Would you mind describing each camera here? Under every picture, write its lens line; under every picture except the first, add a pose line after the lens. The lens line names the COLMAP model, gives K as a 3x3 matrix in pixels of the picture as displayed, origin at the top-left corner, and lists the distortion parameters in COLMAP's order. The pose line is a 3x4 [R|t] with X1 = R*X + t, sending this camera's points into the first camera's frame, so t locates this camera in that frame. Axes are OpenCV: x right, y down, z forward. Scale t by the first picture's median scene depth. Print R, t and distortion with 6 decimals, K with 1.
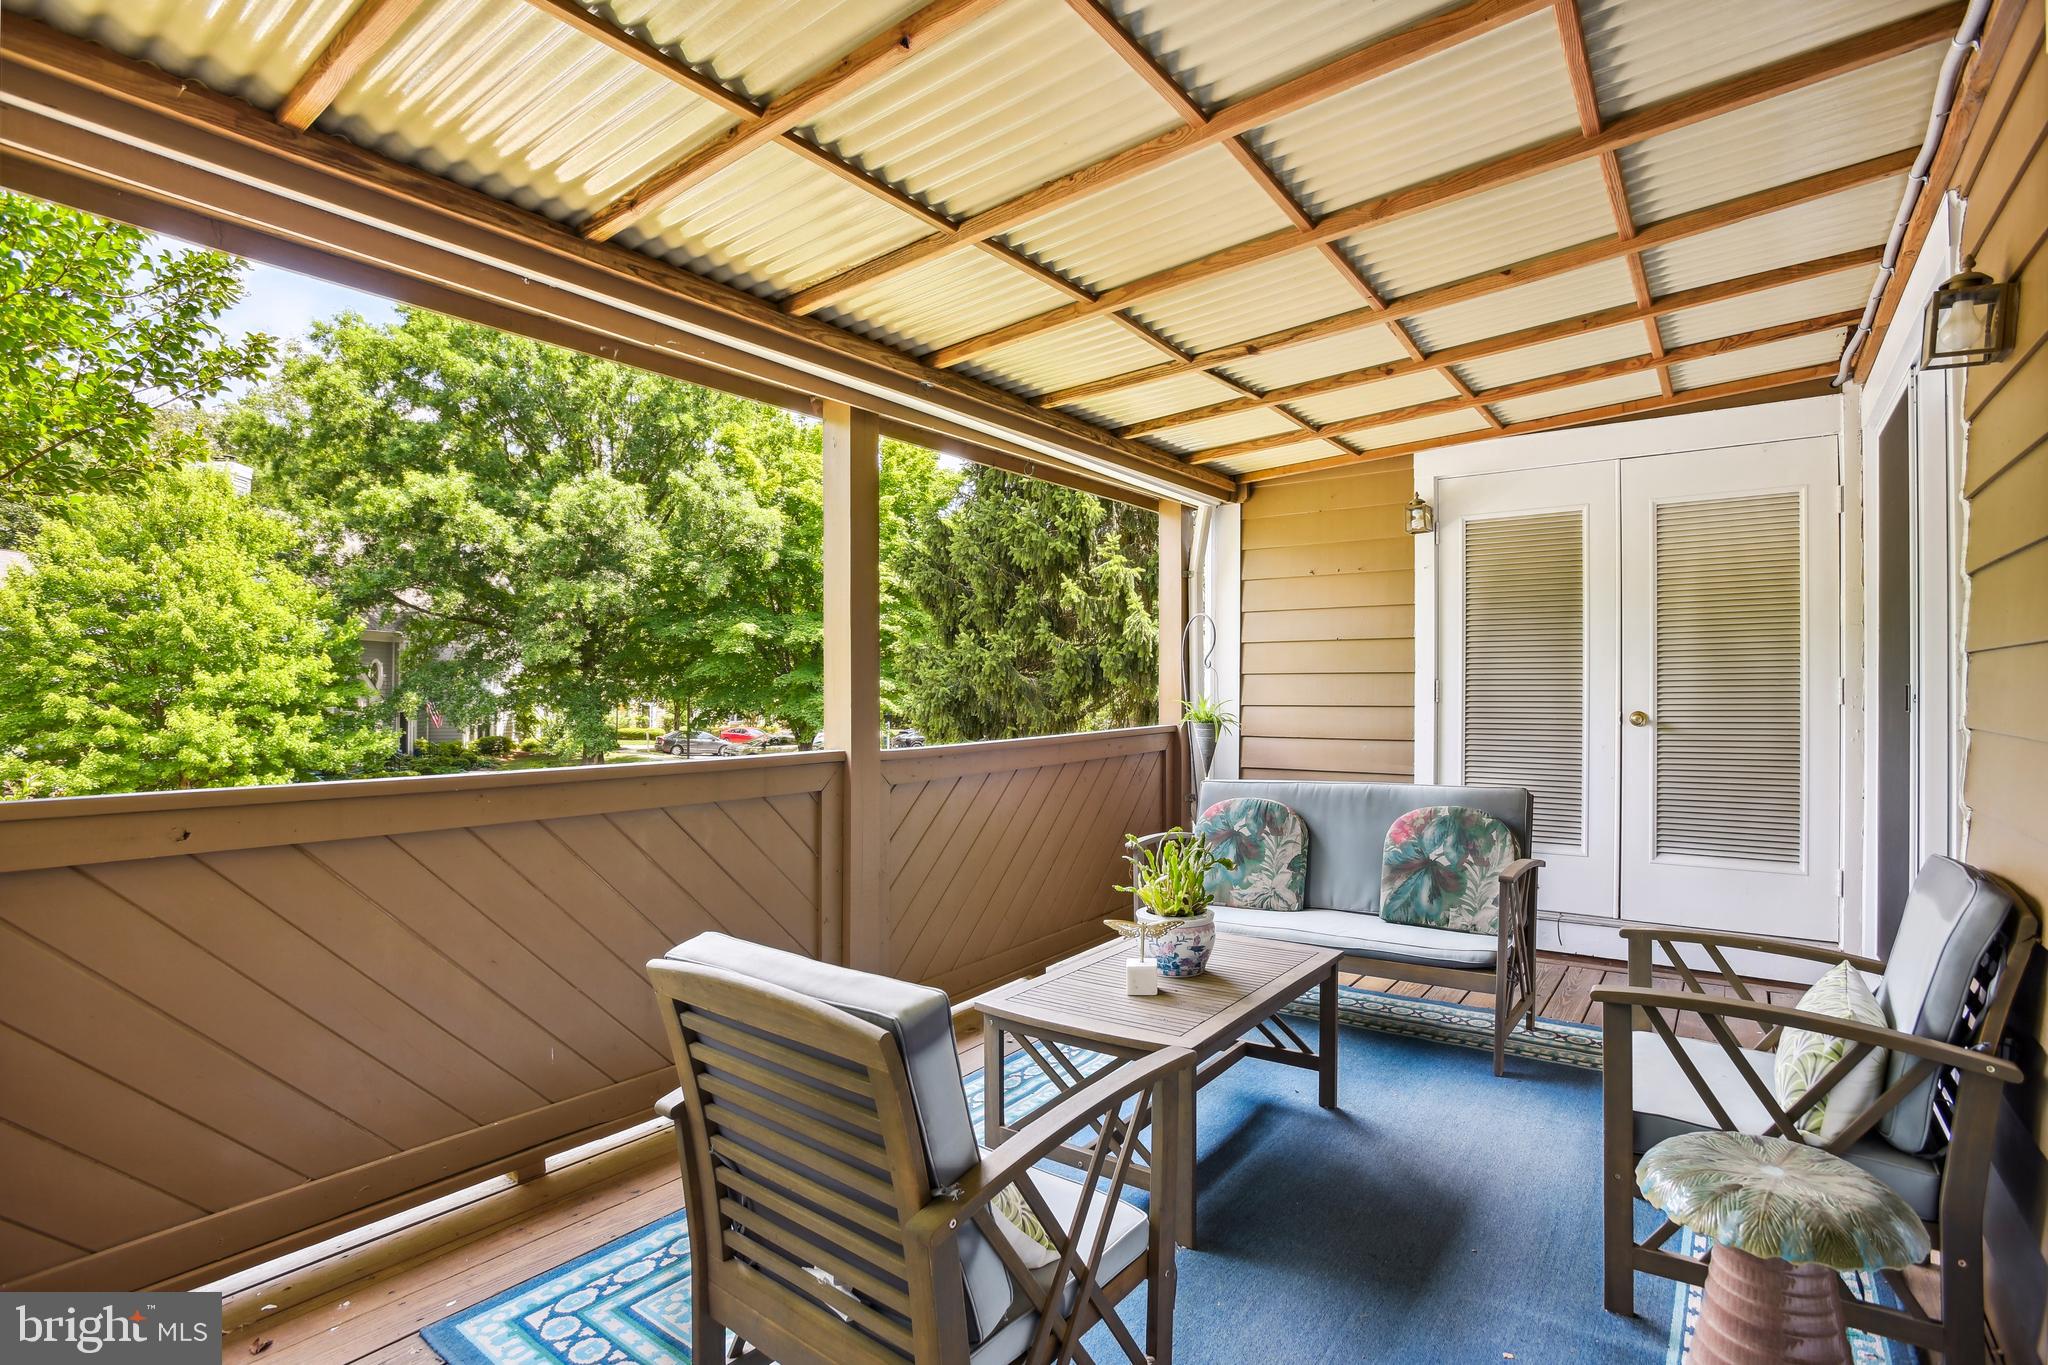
lens RADIAL K [[1002.8, 0, 1024.0], [0, 1002.8, 682.5], [0, 0, 1]] dist [-0.018884, -0.000416]
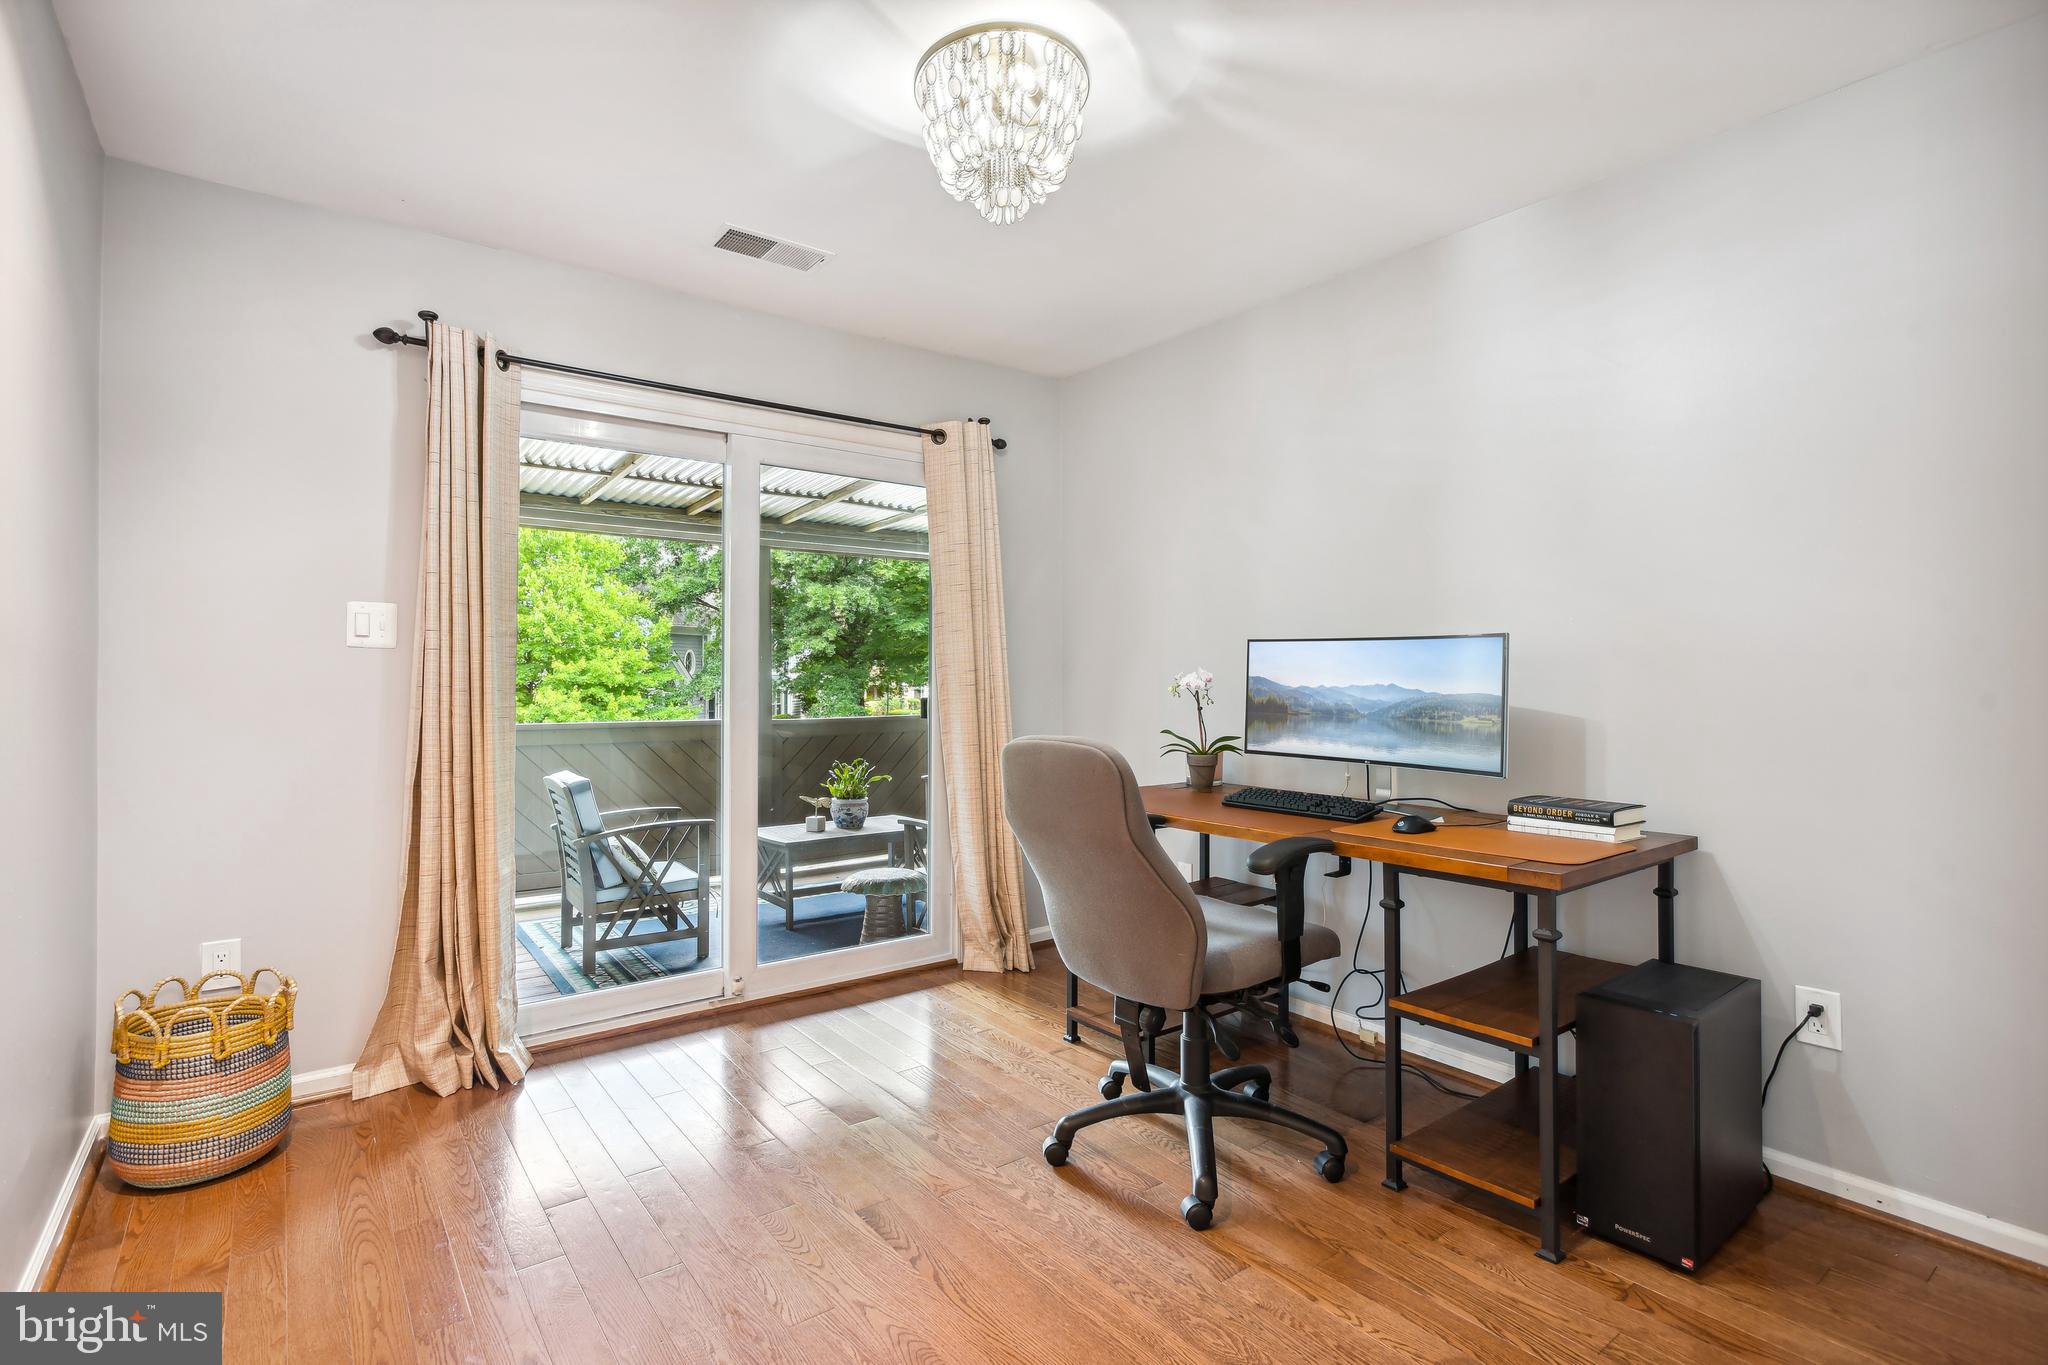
lens RADIAL K [[974.5, 0, 1019.7], [0, 974.5, 695.0], [0, 0, 1]] dist [-0.004138, 0.001183]
pose [[0.964584, 0.013687, -0.263421, 0.096881], [-0.007057, 0.999634, 0.026101, -0.003821], [0.263682, -0.023317, 0.964328, -0.080719]]
